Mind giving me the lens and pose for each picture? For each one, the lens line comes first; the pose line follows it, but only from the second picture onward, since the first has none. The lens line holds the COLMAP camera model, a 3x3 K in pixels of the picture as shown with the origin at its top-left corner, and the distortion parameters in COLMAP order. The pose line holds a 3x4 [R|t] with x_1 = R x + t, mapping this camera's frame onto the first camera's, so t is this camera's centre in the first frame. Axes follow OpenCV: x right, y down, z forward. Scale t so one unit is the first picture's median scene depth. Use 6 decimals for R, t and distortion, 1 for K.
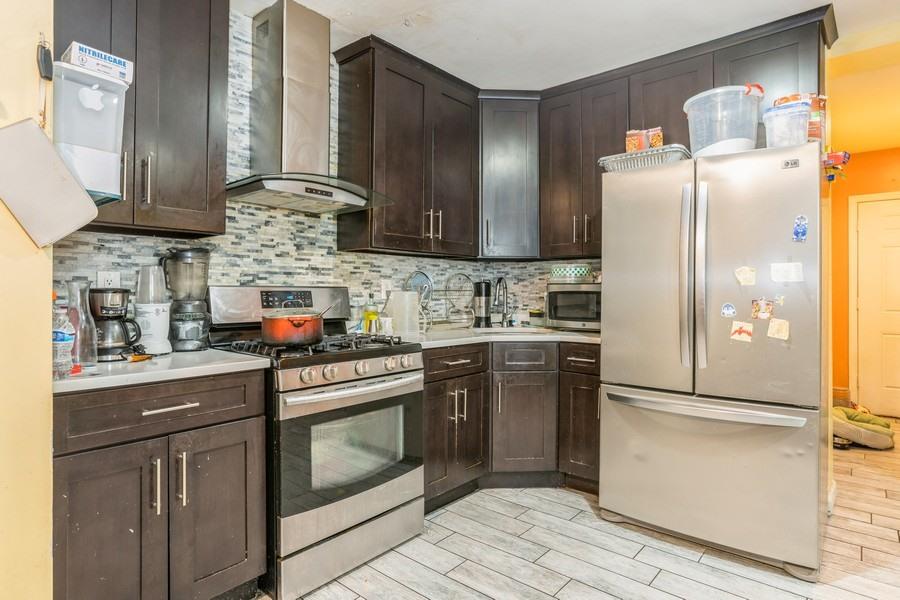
lens RADIAL K [[491.4, 0, 447.4], [0, 491.4, 293.3], [0, 0, 1]] dist [-0.001145, 0.000601]
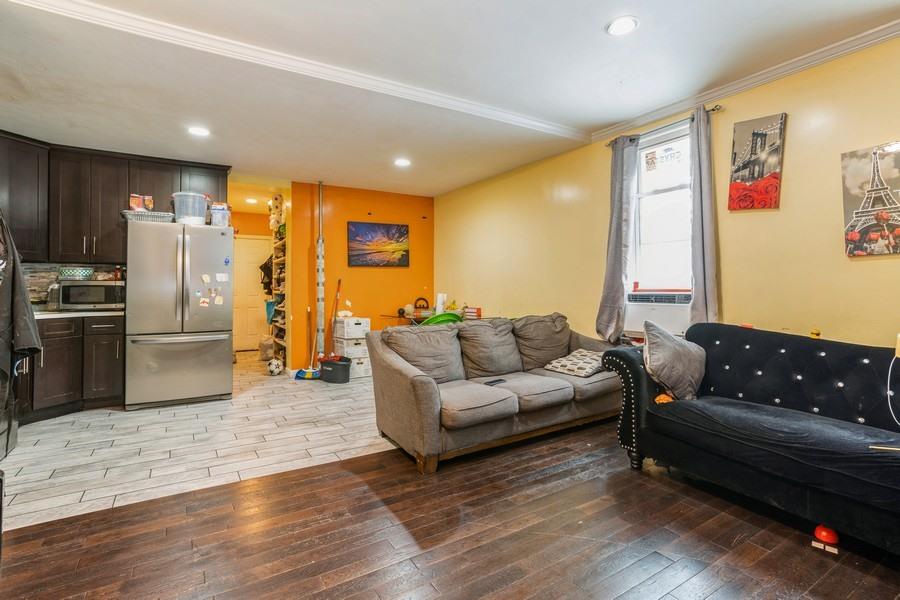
lens RADIAL K [[439.3, 0, 450.0], [0, 439.3, 300.0], [0, 0, 1]] dist [-0.001994, -0.000599]
pose [[0.289034, -0.019296, 0.957124, -0.509543], [0.005820, 0.999814, 0.018399, 0.016788], [-0.957301, 0.000252, 0.289093, -0.348174]]
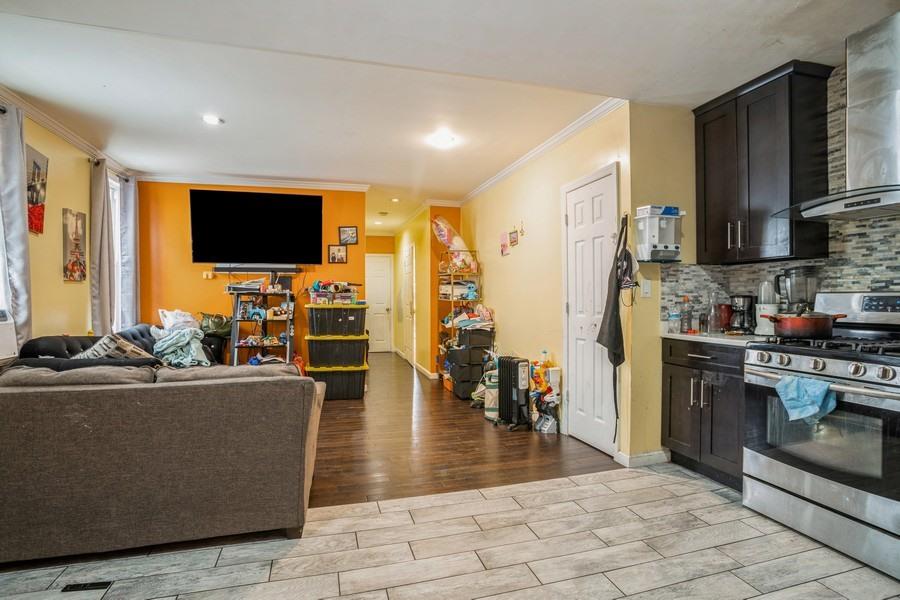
lens RADIAL K [[439.3, 0, 450.0], [0, 439.3, 300.0], [0, 0, 1]] dist [-0.001994, -0.000599]
pose [[-0.531647, 0.006215, -0.846944, 1.048217], [-0.001904, 0.999962, 0.008533, -0.002734], [0.846964, 0.006149, -0.531614, 0.775057]]
